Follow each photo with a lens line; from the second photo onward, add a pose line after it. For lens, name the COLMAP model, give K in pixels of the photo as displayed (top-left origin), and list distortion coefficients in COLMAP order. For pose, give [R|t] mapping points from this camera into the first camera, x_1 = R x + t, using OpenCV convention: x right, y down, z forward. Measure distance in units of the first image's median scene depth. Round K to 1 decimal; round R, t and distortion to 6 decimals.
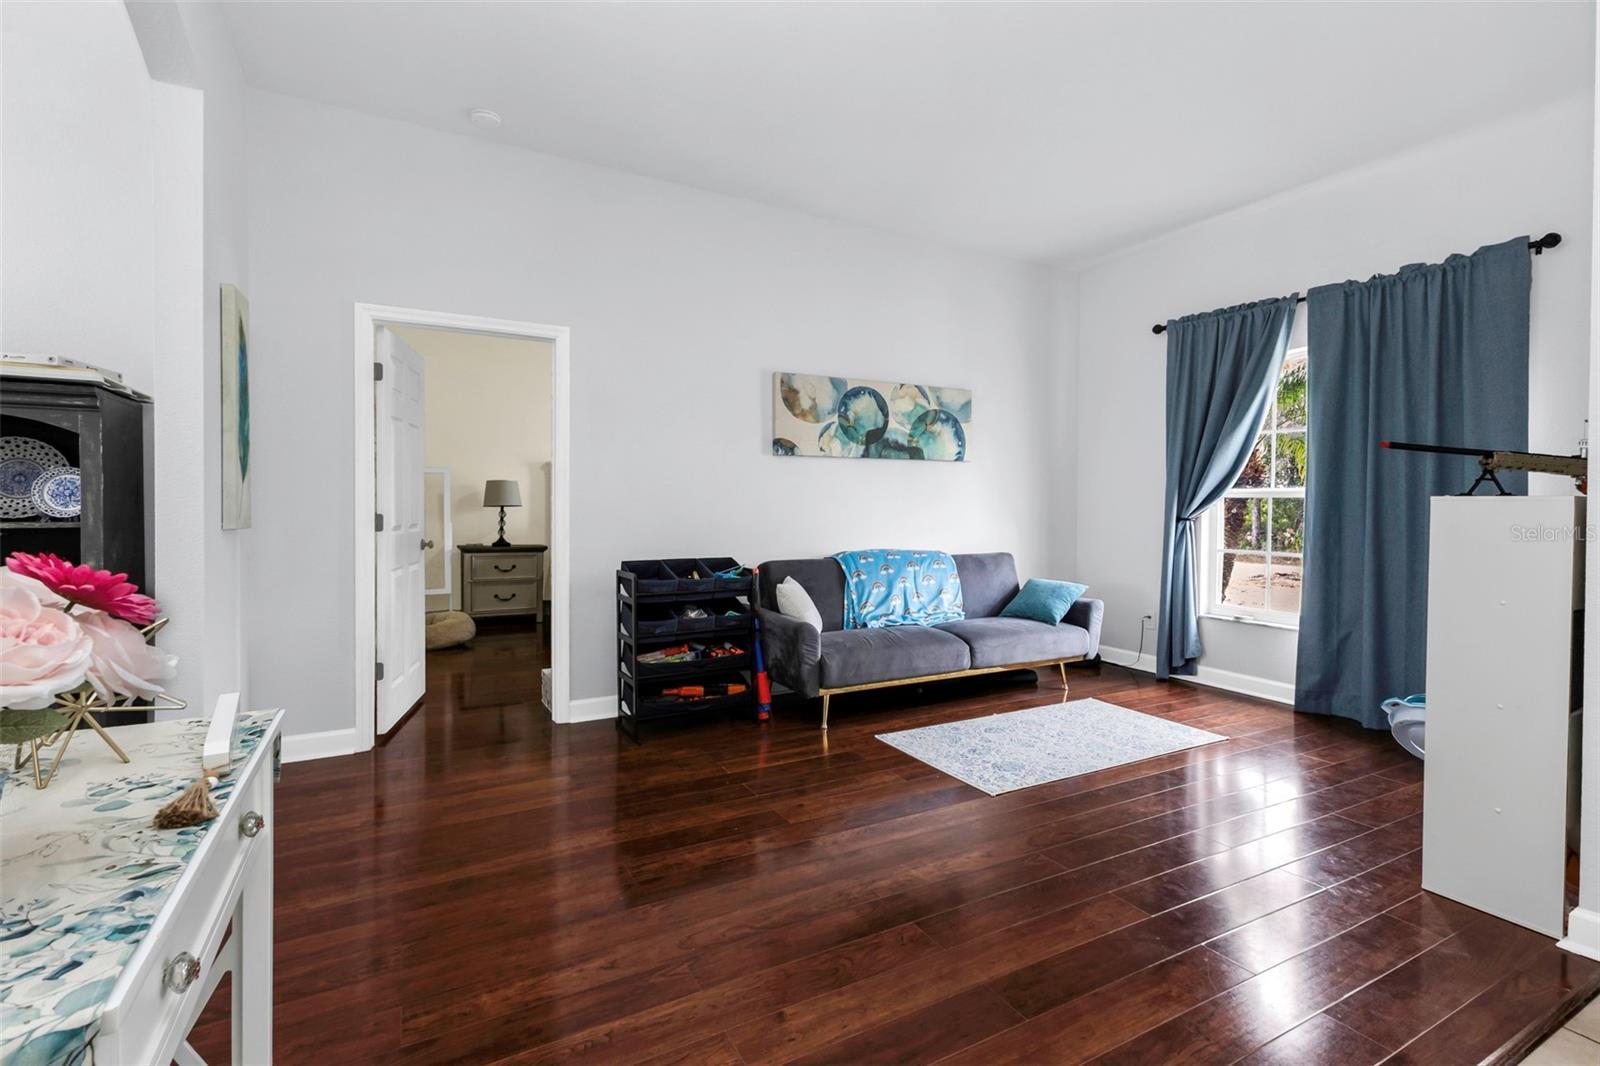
lens RADIAL K [[720.7, 0, 798.6], [0, 720.7, 512.2], [0, 0, 1]] dist [-0.001933, -0.000034]
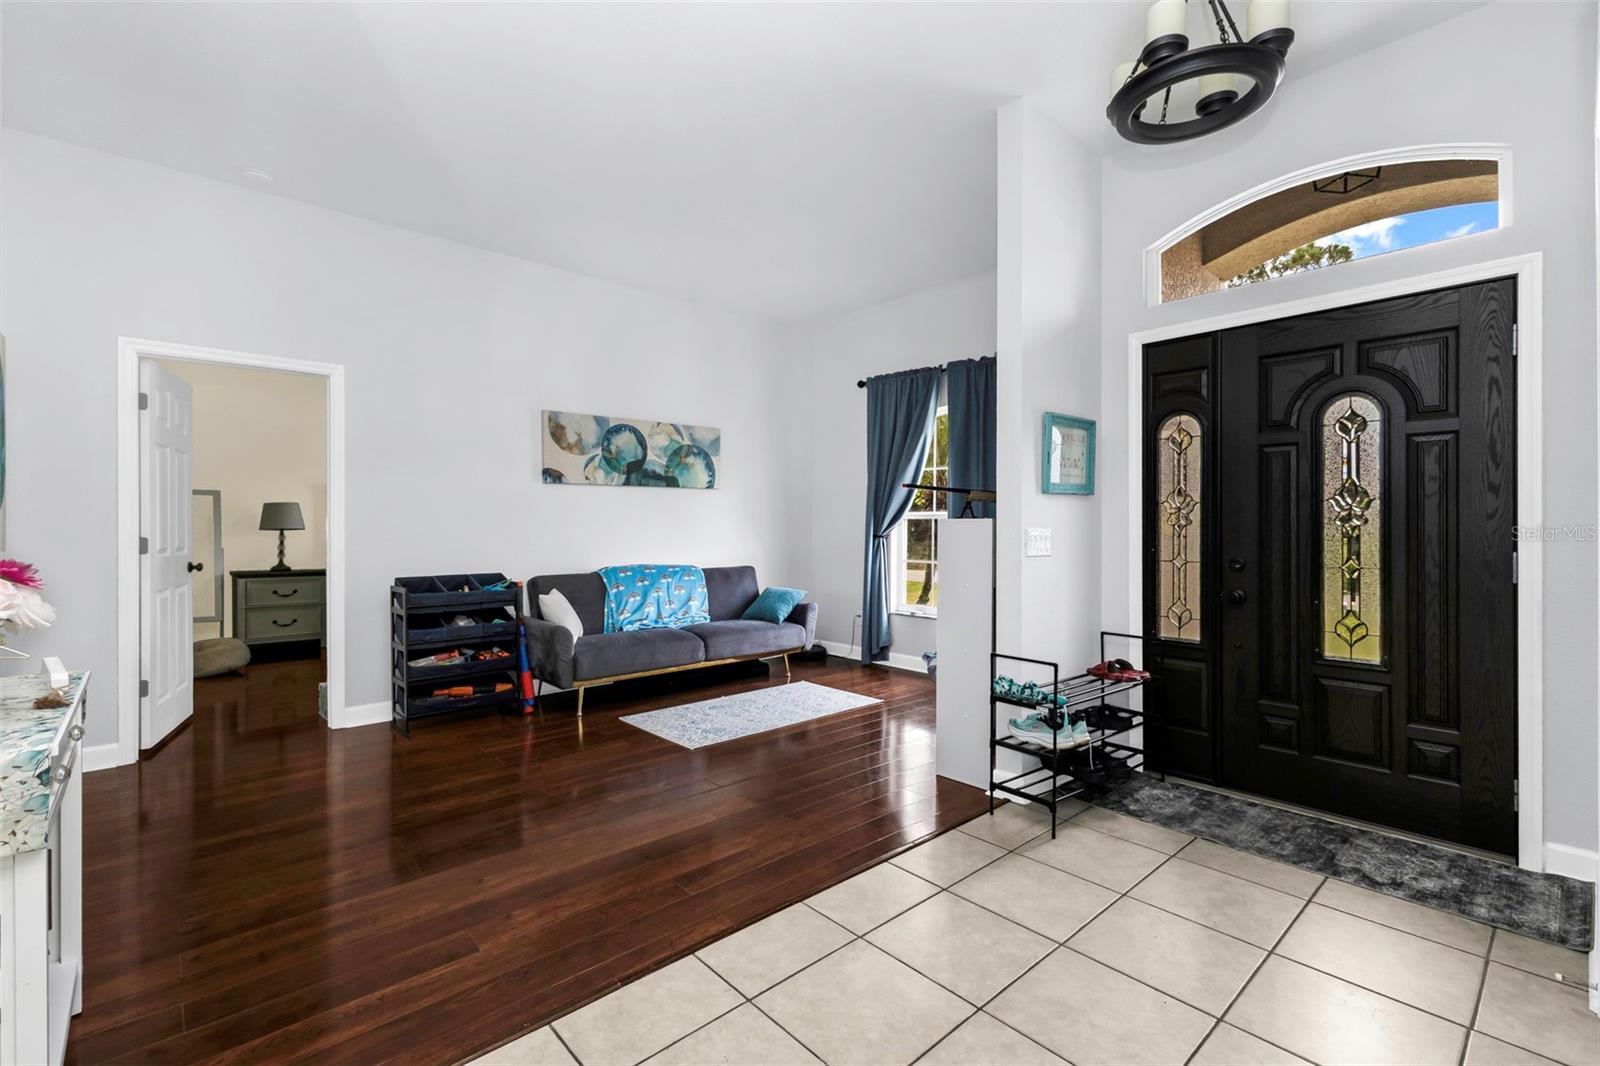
lens RADIAL K [[690.2, 0, 742.0], [0, 690.2, 528.3], [0, 0, 1]] dist [0.002677, 0.000301]
pose [[0.980957, -0.005306, 0.194155, 0.066088], [0.006706, 0.999956, -0.006553, 0.001754], [-0.194111, 0.007730, 0.980949, -0.136625]]
